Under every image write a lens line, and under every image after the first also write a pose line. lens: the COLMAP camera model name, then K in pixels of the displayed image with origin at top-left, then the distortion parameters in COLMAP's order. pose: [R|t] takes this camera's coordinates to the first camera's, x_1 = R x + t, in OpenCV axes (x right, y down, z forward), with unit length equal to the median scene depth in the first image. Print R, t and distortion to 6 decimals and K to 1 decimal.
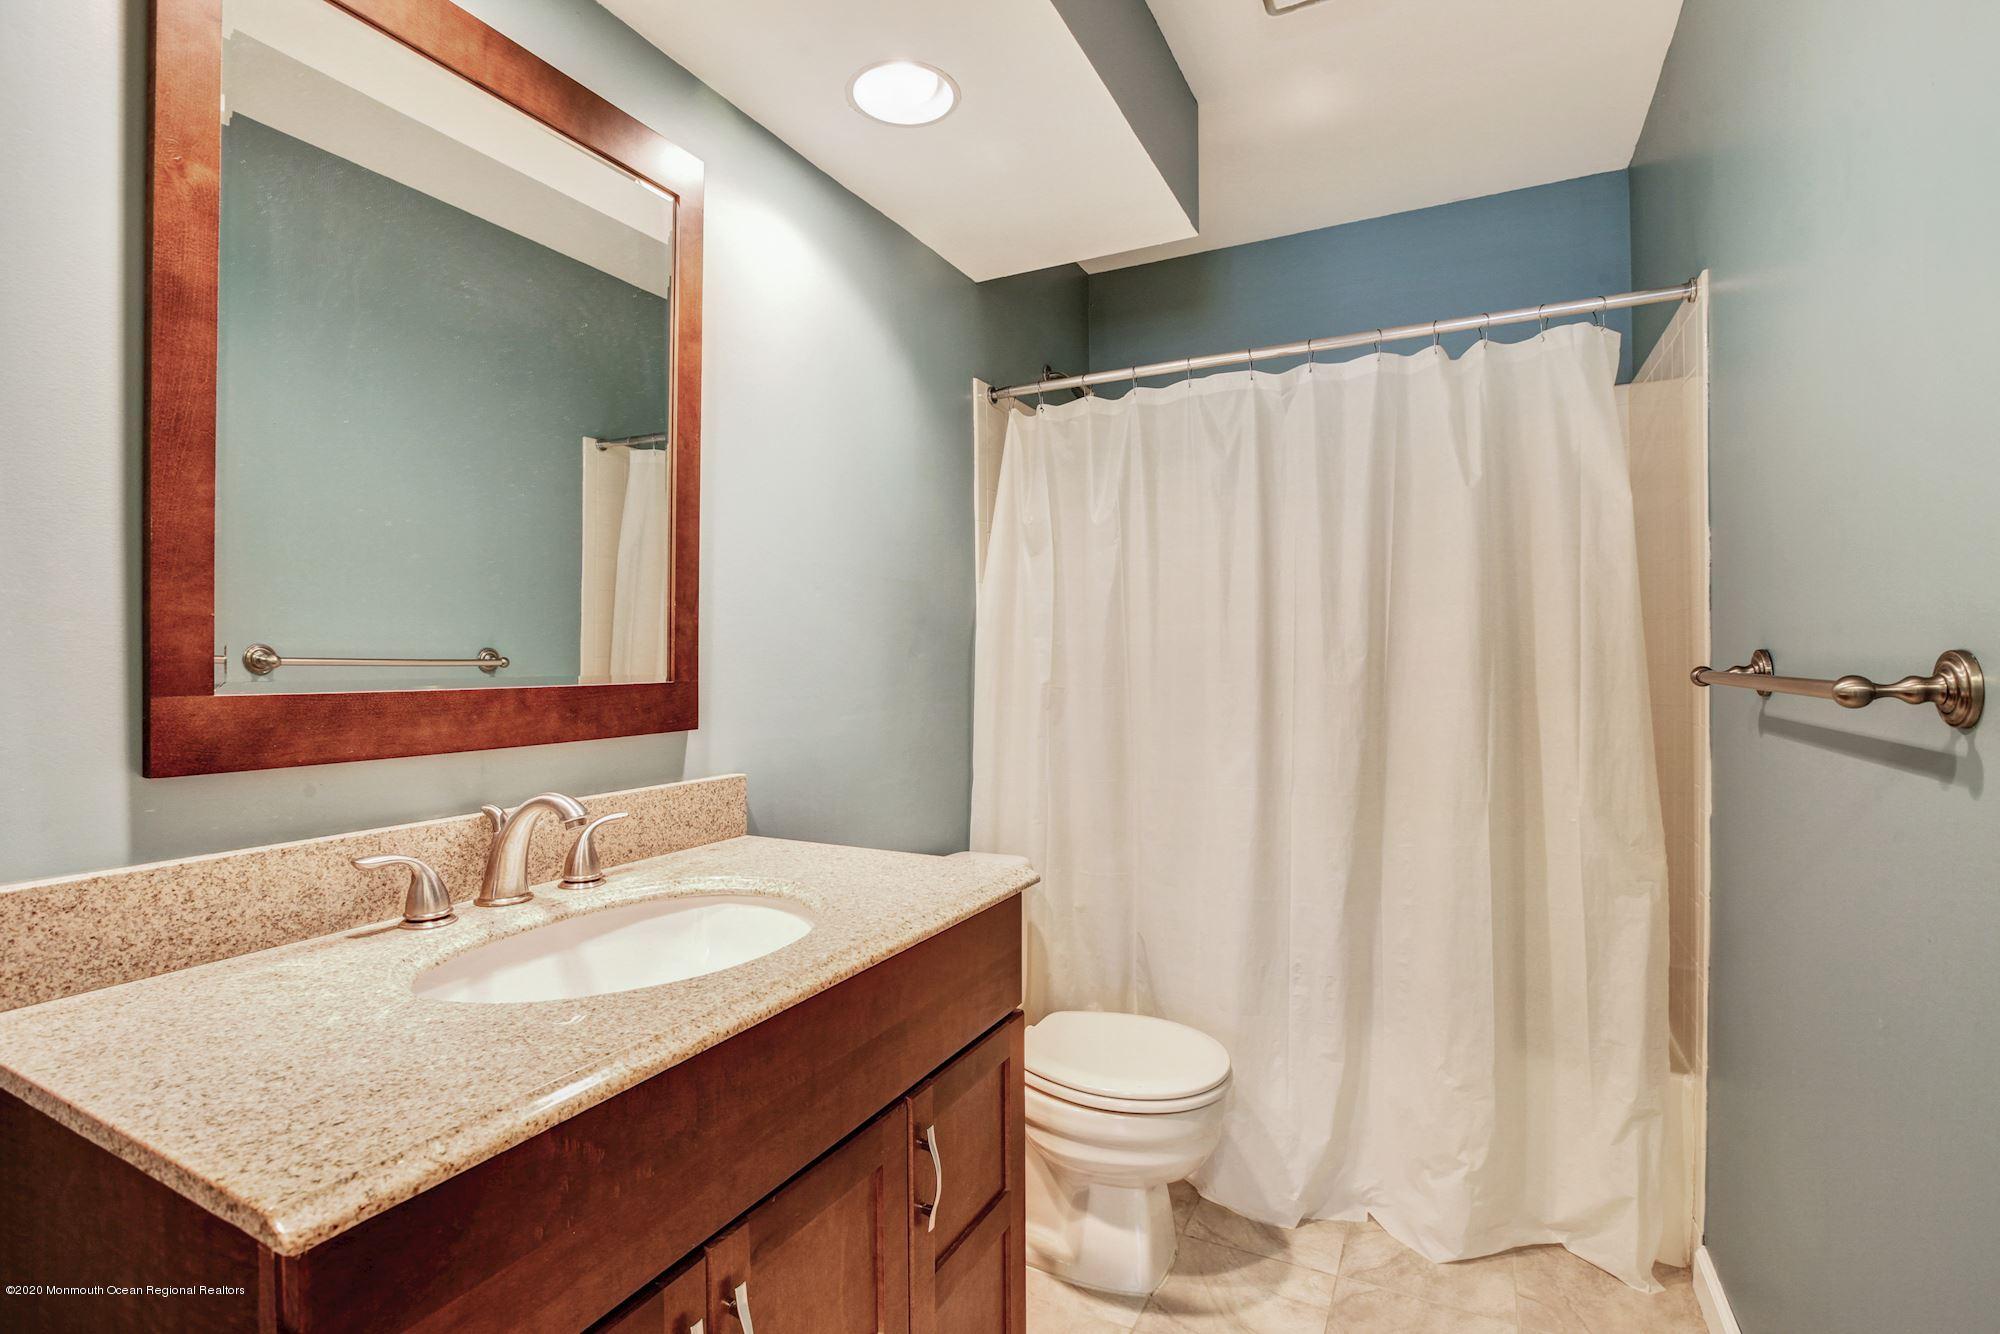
lens RADIAL K [[935.2, 0, 992.3], [0, 935.2, 660.4], [0, 0, 1]] dist [-0.049695, 0.017470]
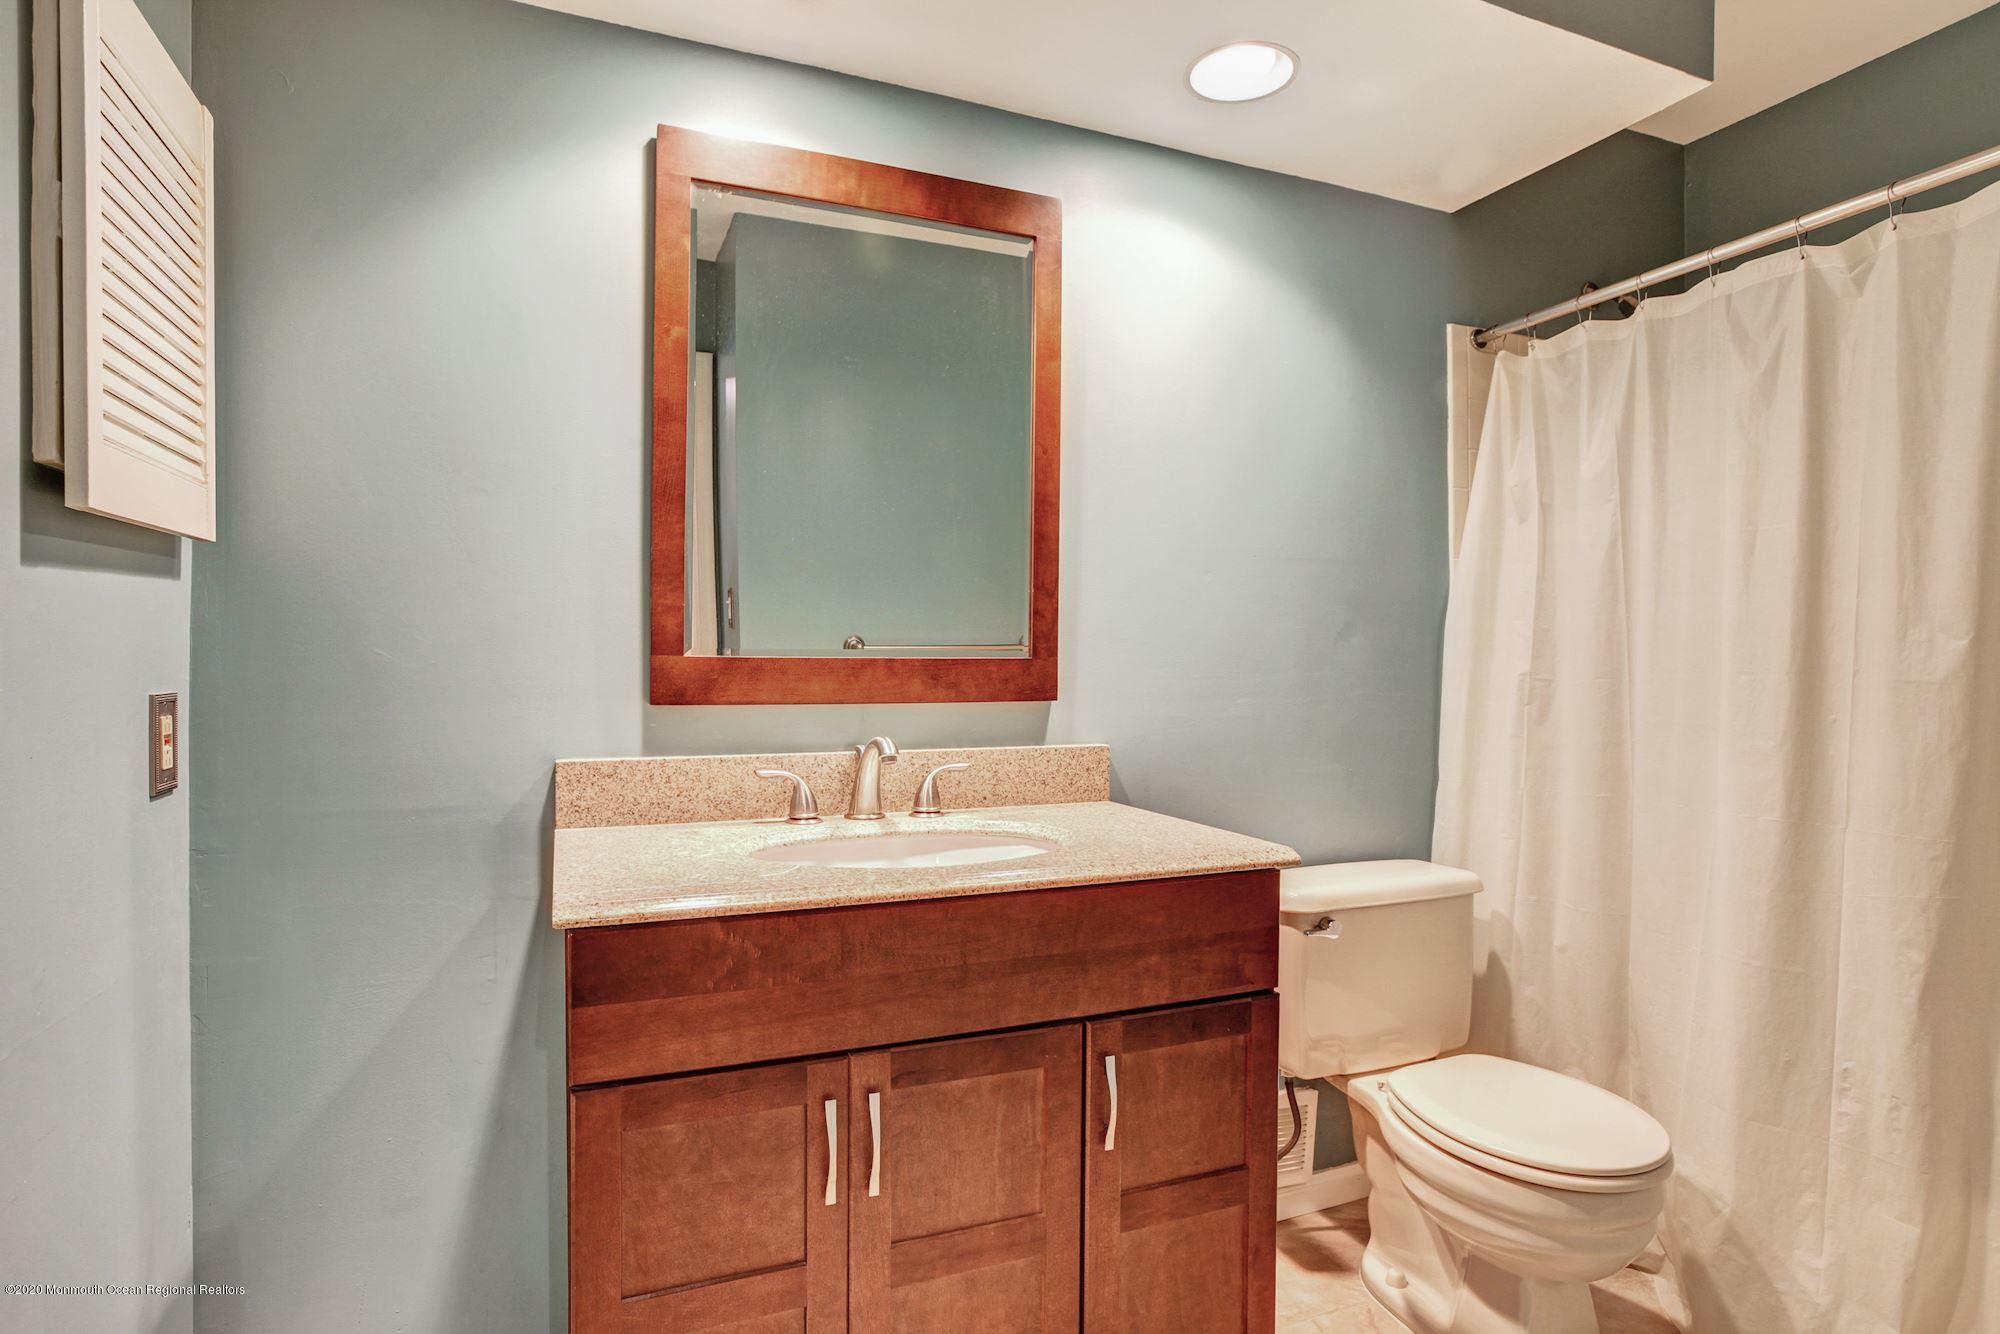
lens RADIAL K [[1063.2, 0, 1000.0], [0, 1063.2, 667.0], [0, 0, 1]] dist [-0.079224, 0.042964]
pose [[0.762567, 0.009964, -0.646833, 0.494276], [-0.008106, 0.999950, 0.005847, 0.027685], [0.646859, 0.000785, 0.762610, -0.031976]]
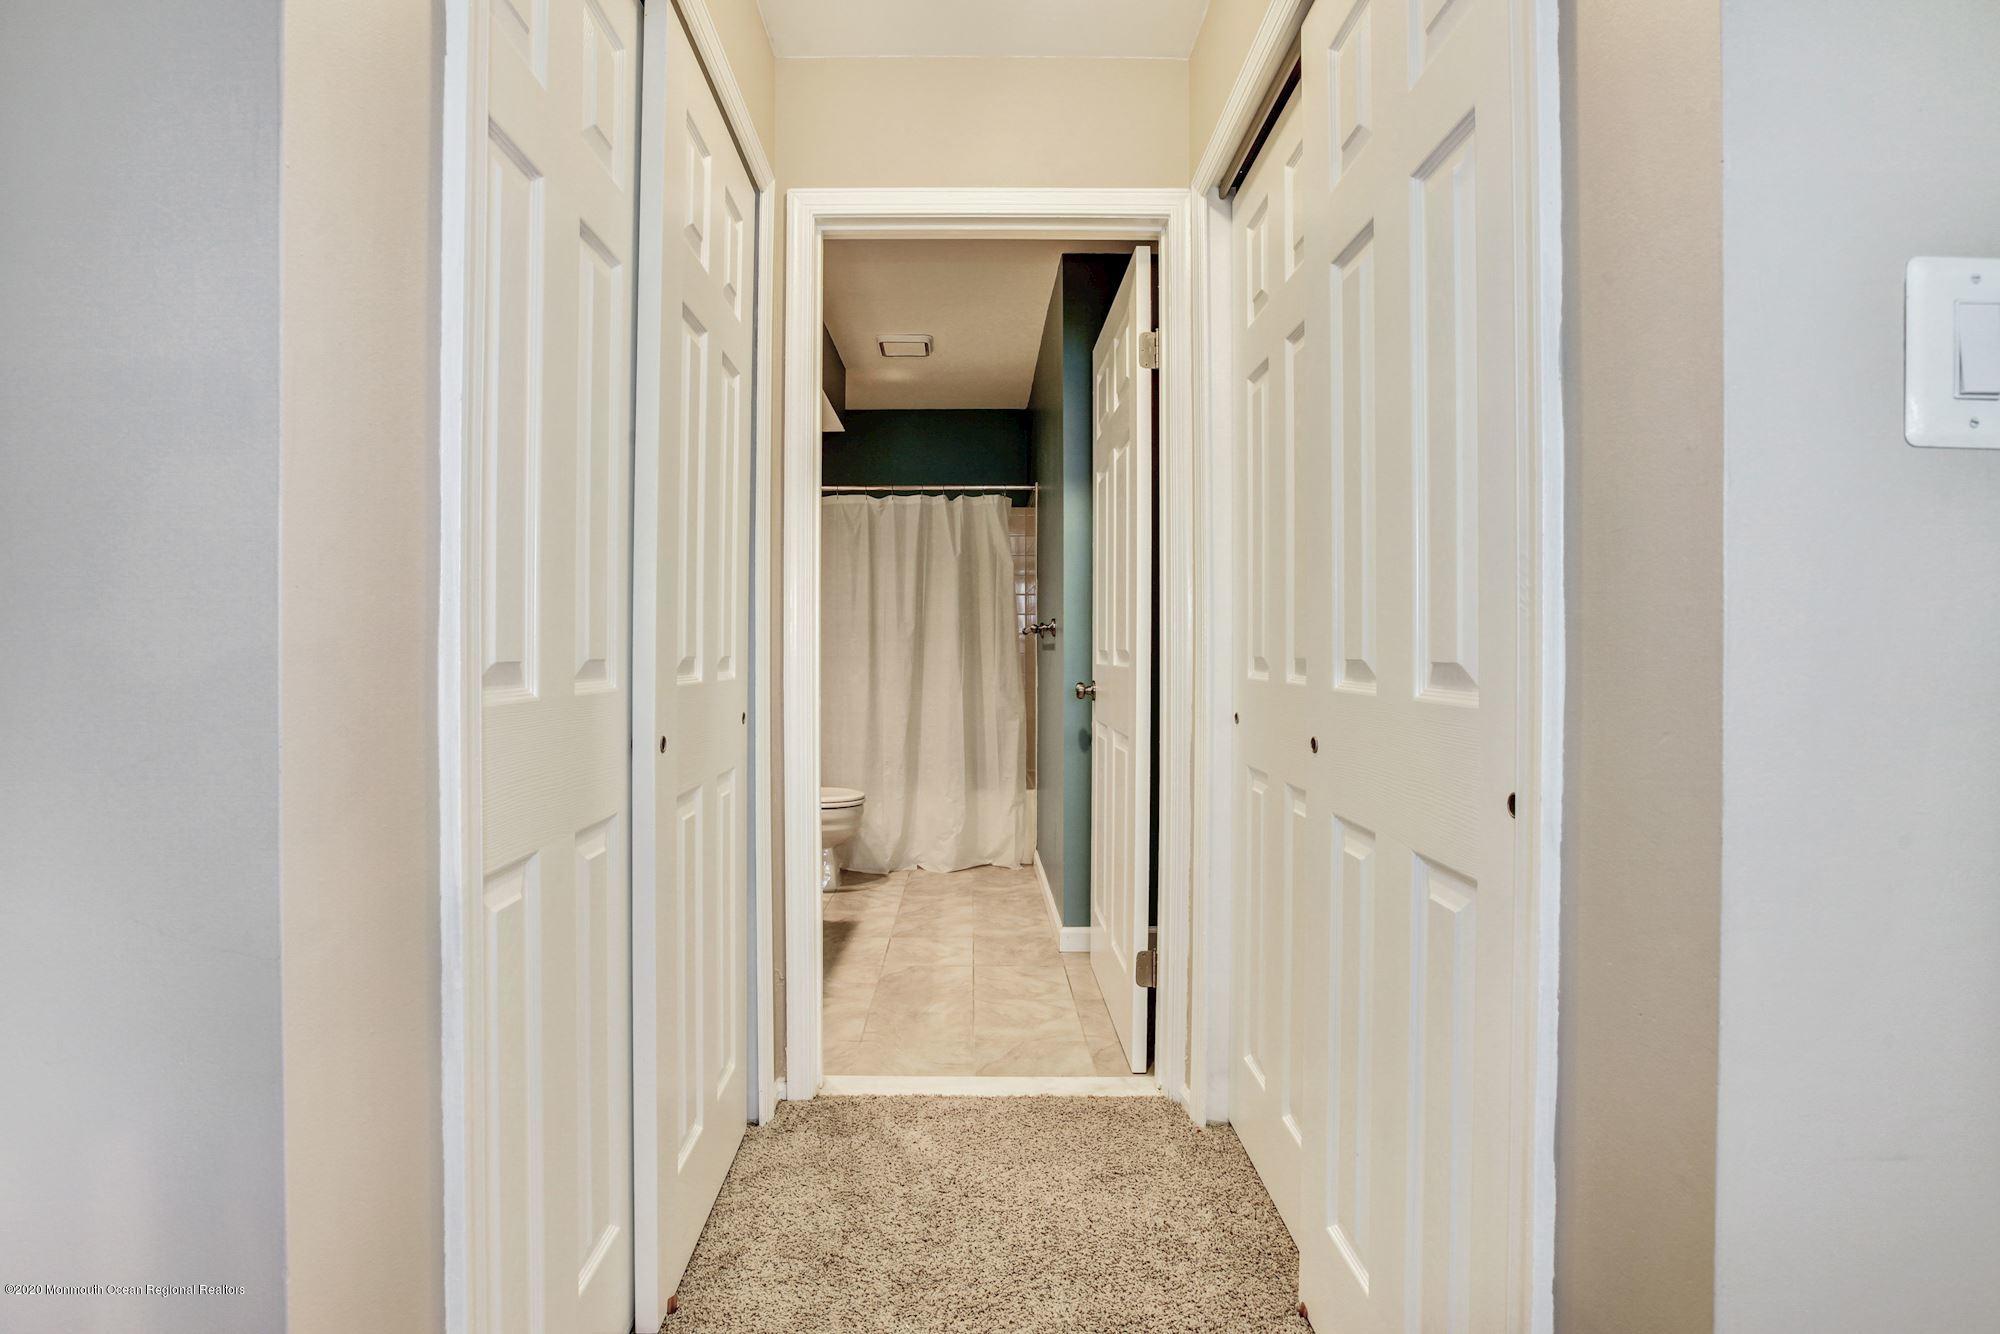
lens RADIAL K [[935.2, 0, 992.3], [0, 935.2, 660.4], [0, 0, 1]] dist [-0.049695, 0.017470]
pose [[0.876099, 0.003672, 0.482118, -0.794771], [-0.003548, 0.999993, -0.001170, 0.120598], [-0.482119, -0.000686, 0.876106, -1.637178]]
